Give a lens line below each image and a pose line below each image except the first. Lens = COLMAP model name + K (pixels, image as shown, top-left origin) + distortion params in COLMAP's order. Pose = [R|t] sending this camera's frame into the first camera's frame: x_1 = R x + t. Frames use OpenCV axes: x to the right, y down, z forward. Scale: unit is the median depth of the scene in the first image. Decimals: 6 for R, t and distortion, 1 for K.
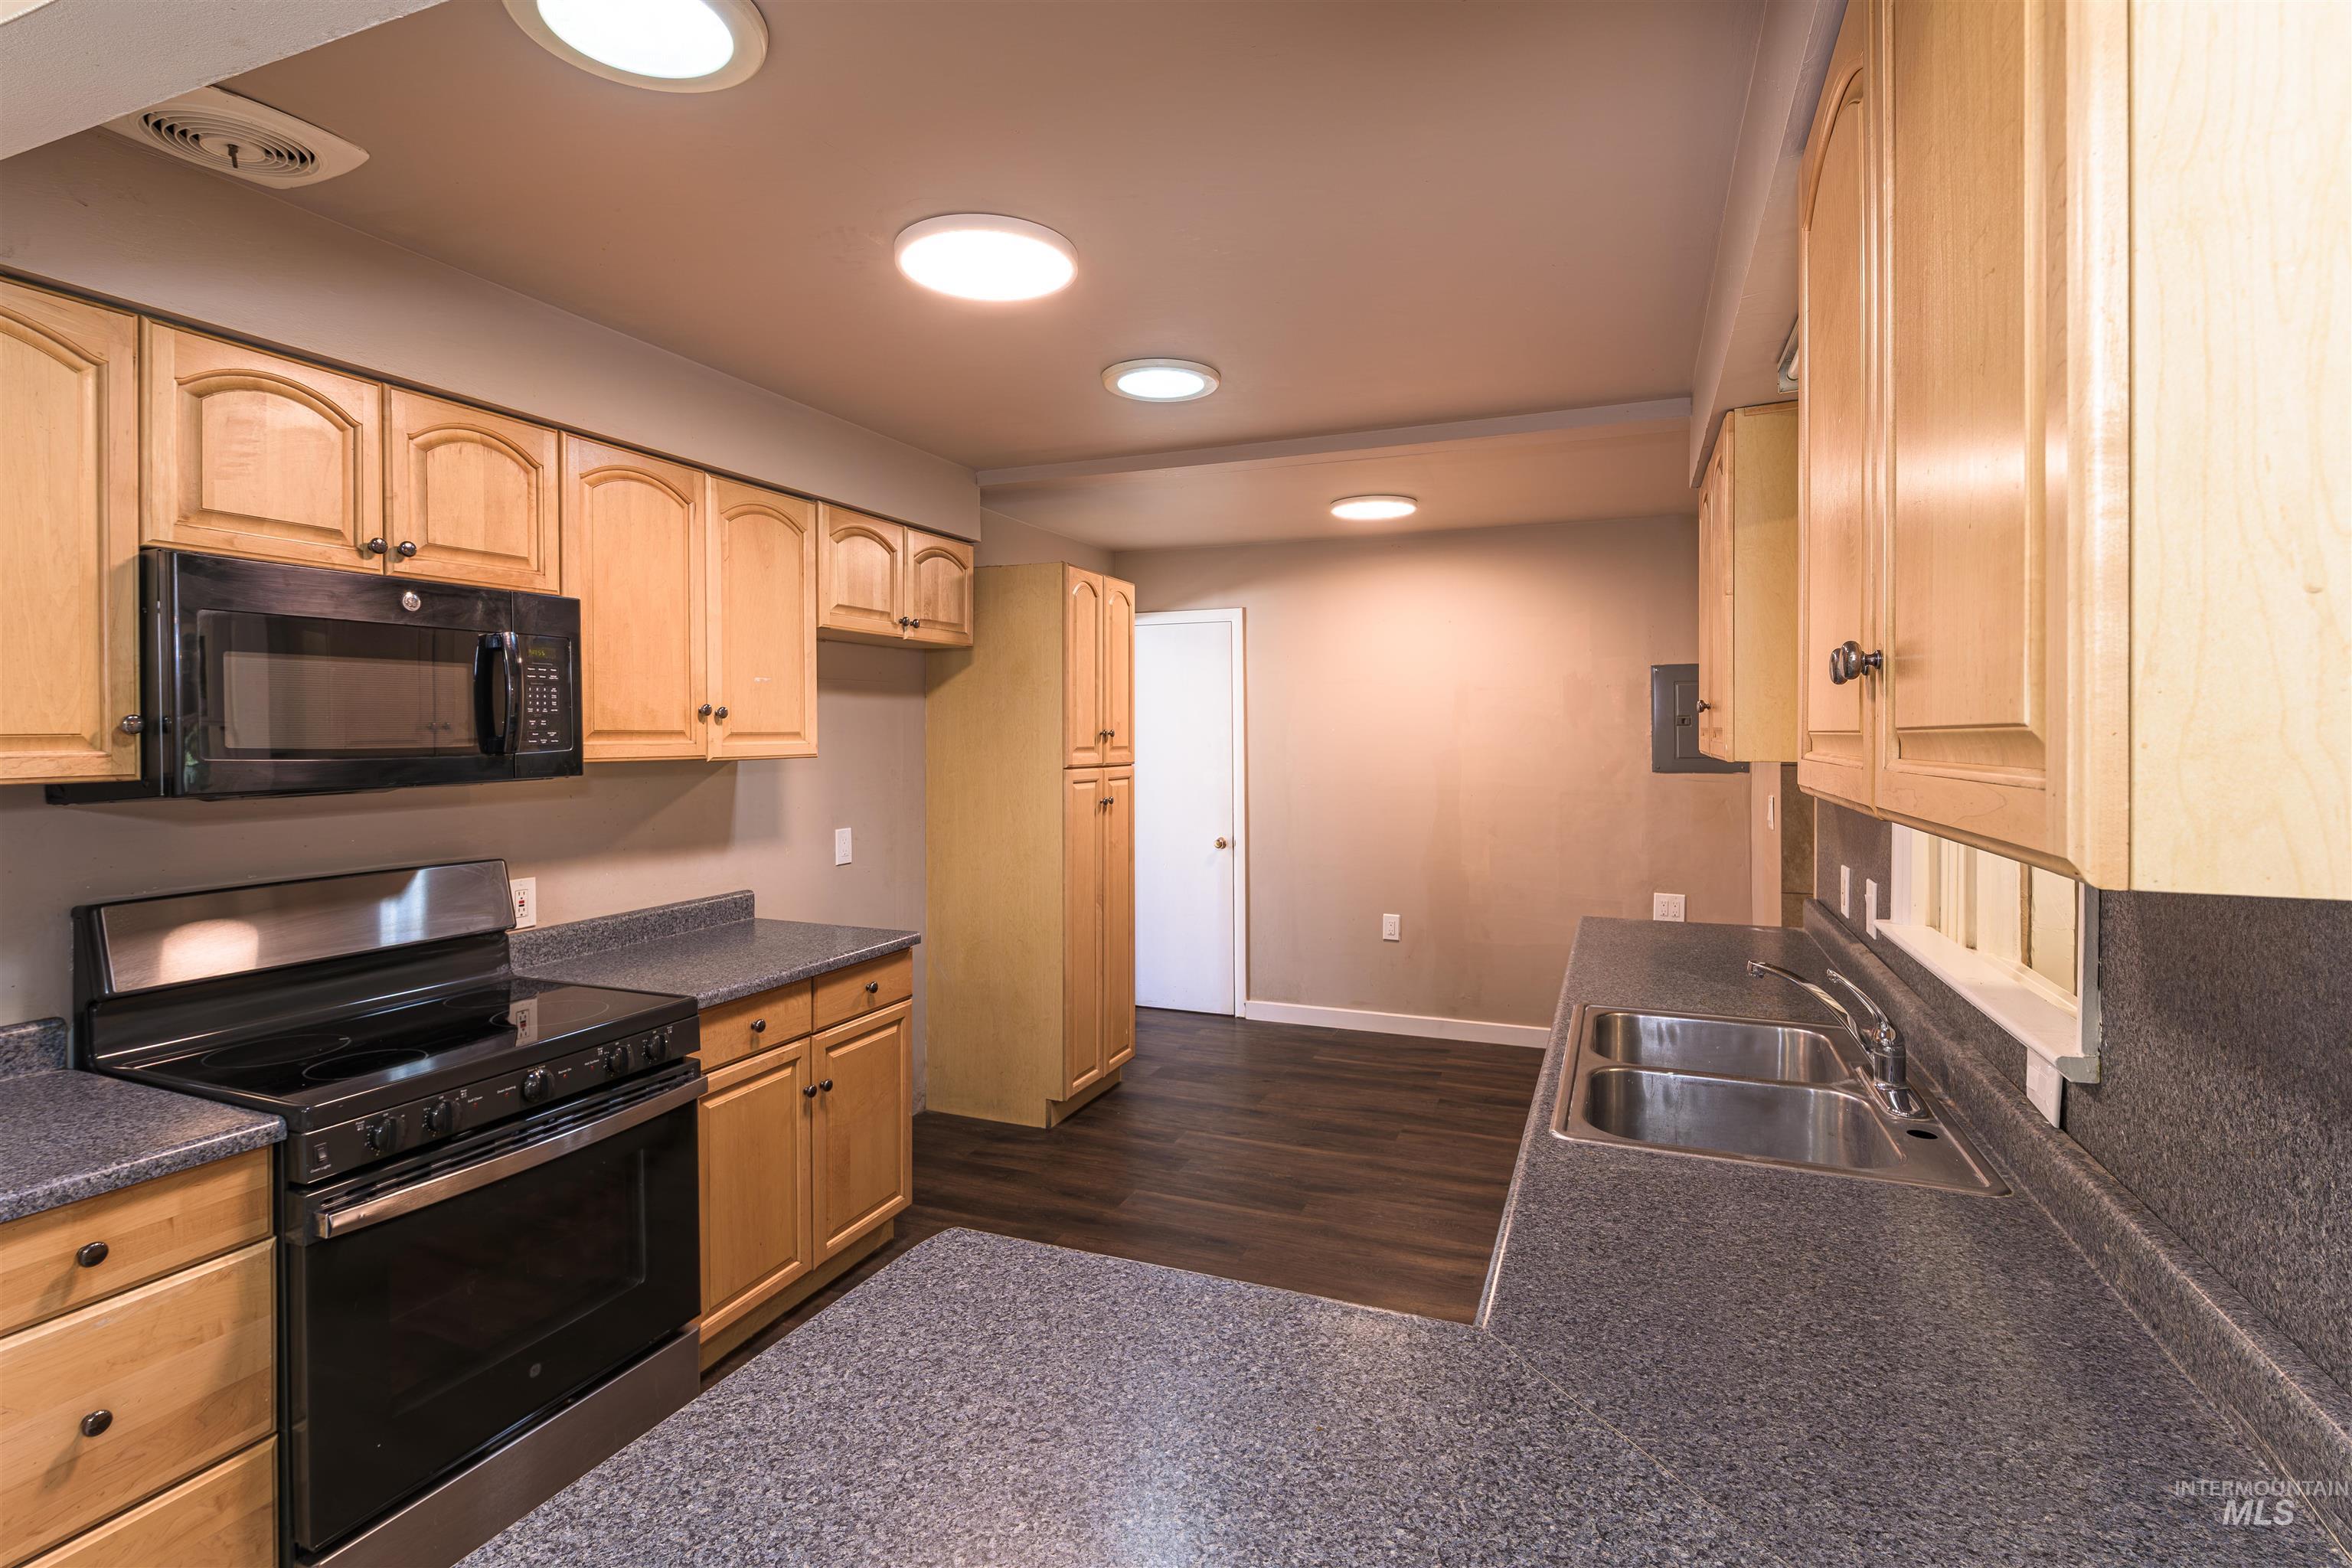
lens RADIAL K [[1115.3, 0, 1174.6], [0, 1115.3, 744.4], [0, 0, 1]] dist [0.002940, -0.001441]
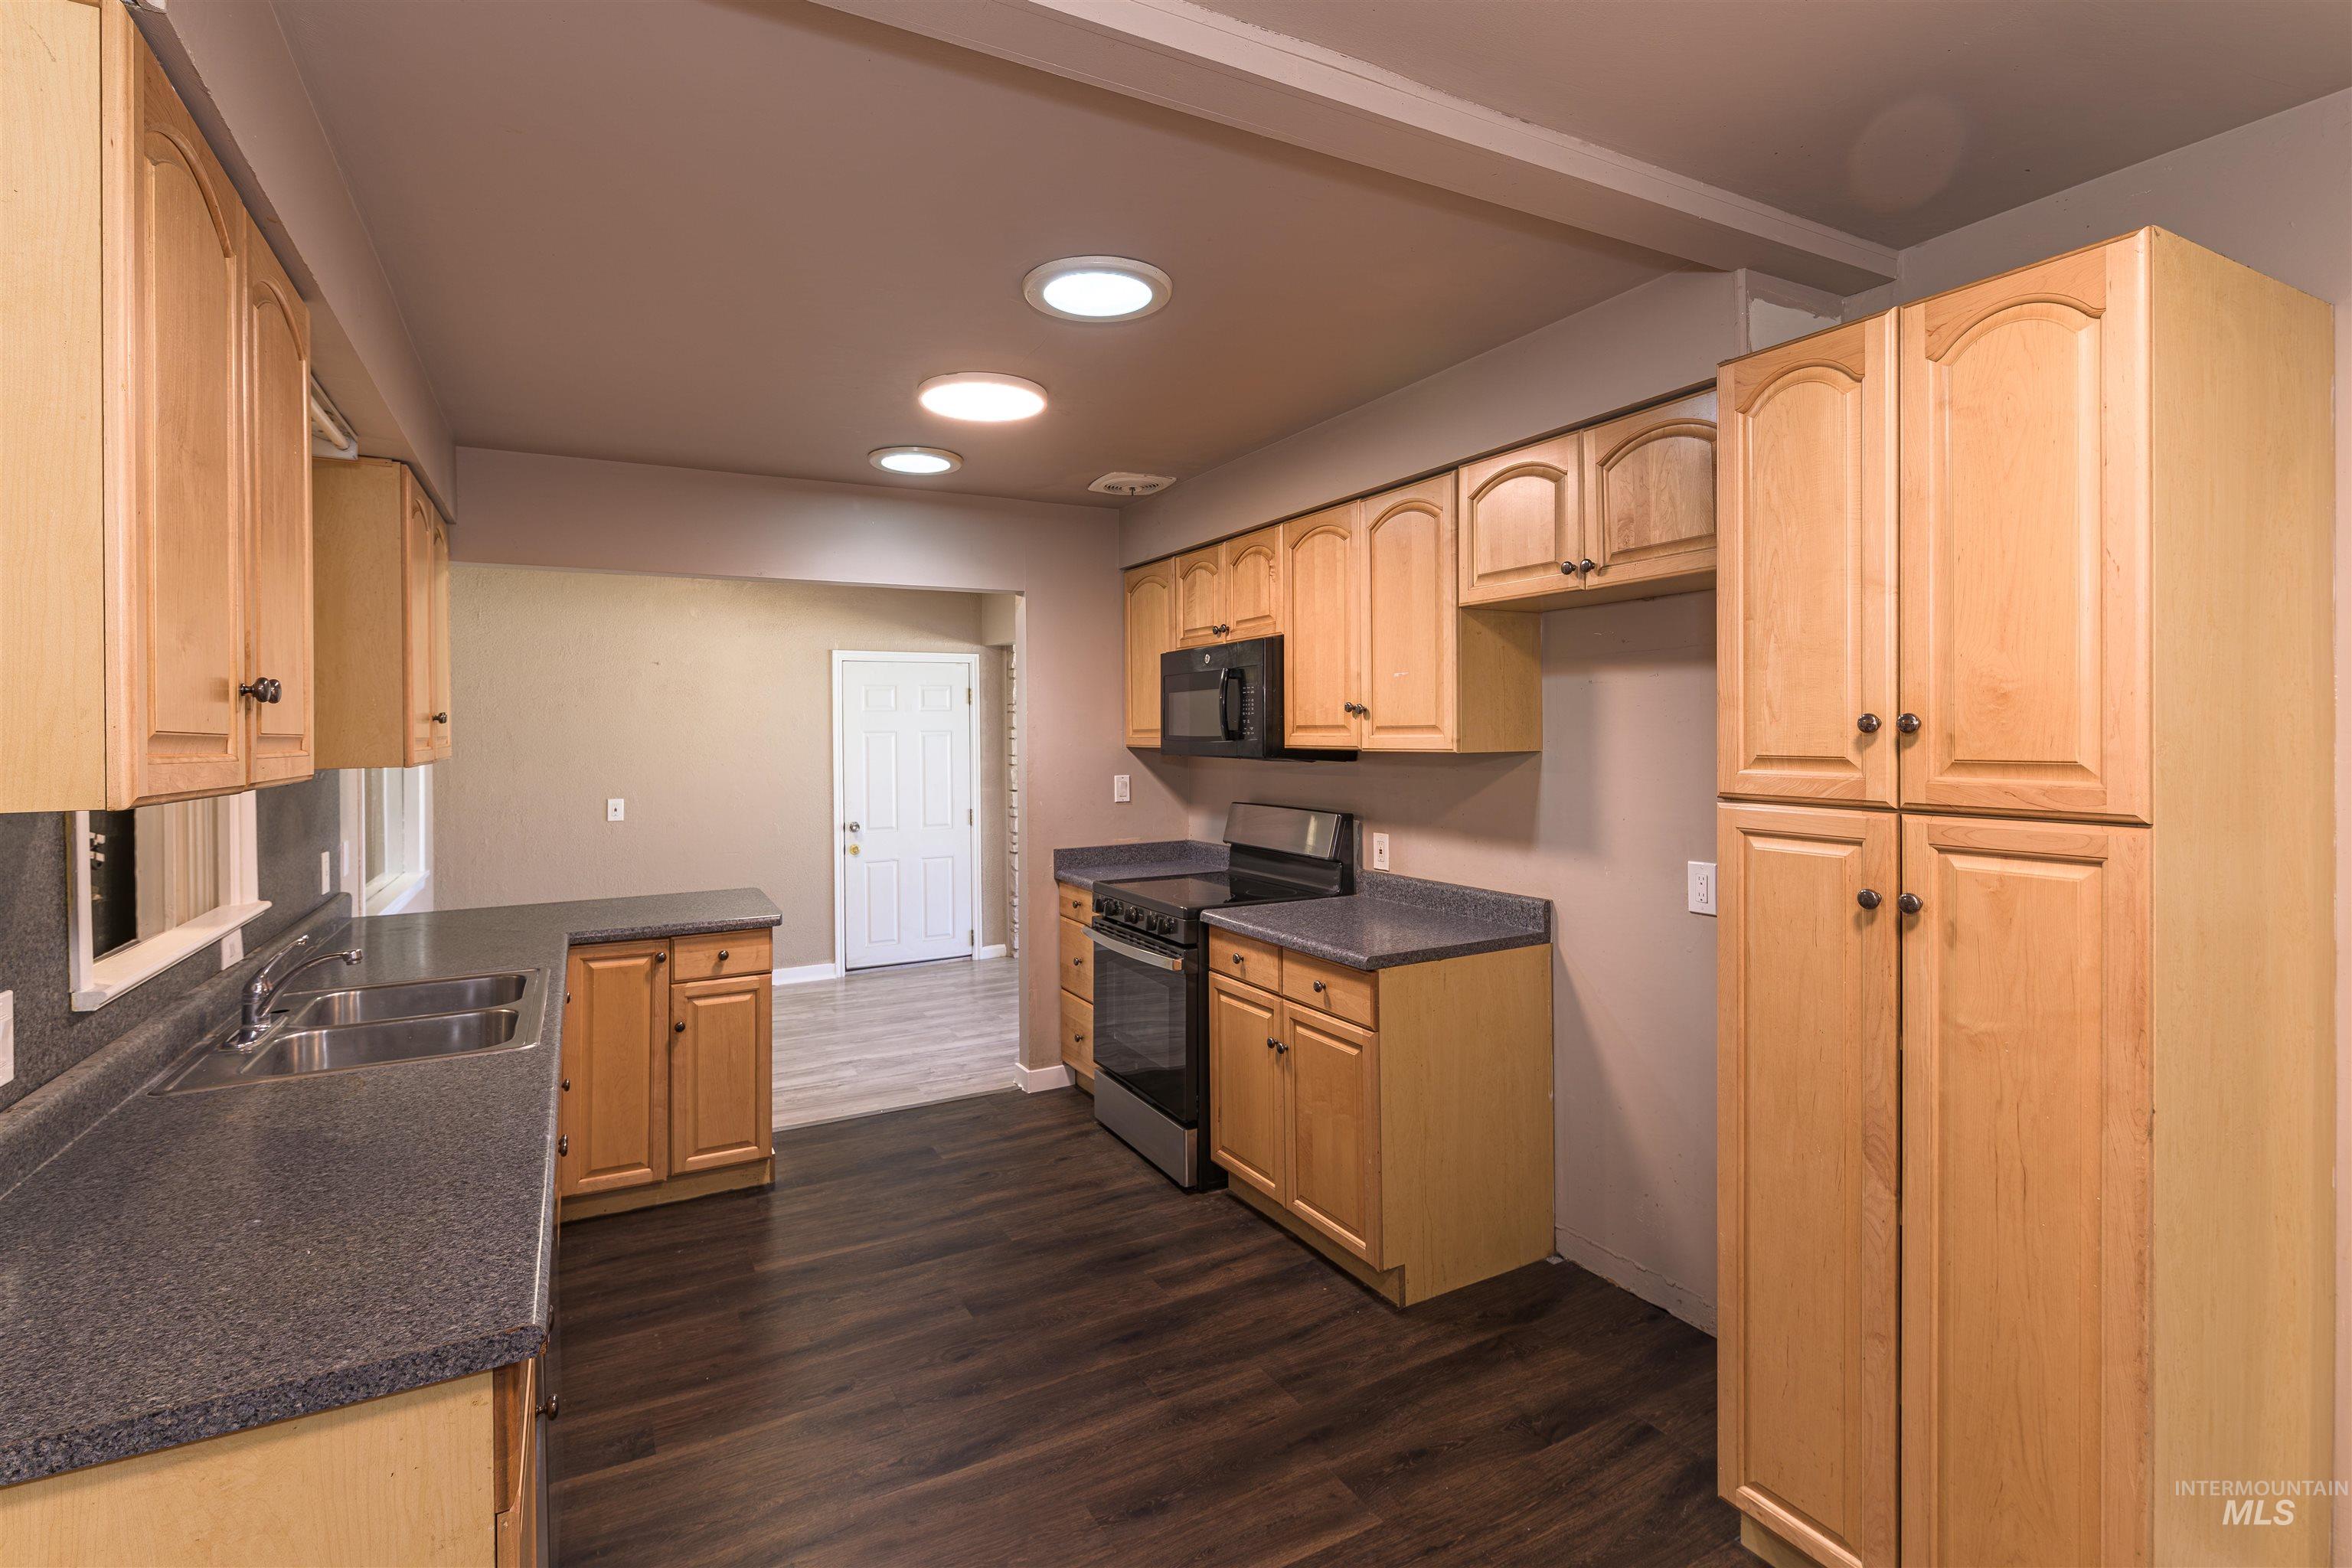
lens RADIAL K [[1115.3, 0, 1200.1], [0, 1115.3, 733.6], [0, 0, 1]] dist [0.002940, -0.001441]
pose [[-0.627523, 0.011426, -0.778514, 0.571460], [0.003646, 0.999924, 0.011737, -0.017272], [0.778589, 0.004526, -0.627517, 1.570442]]
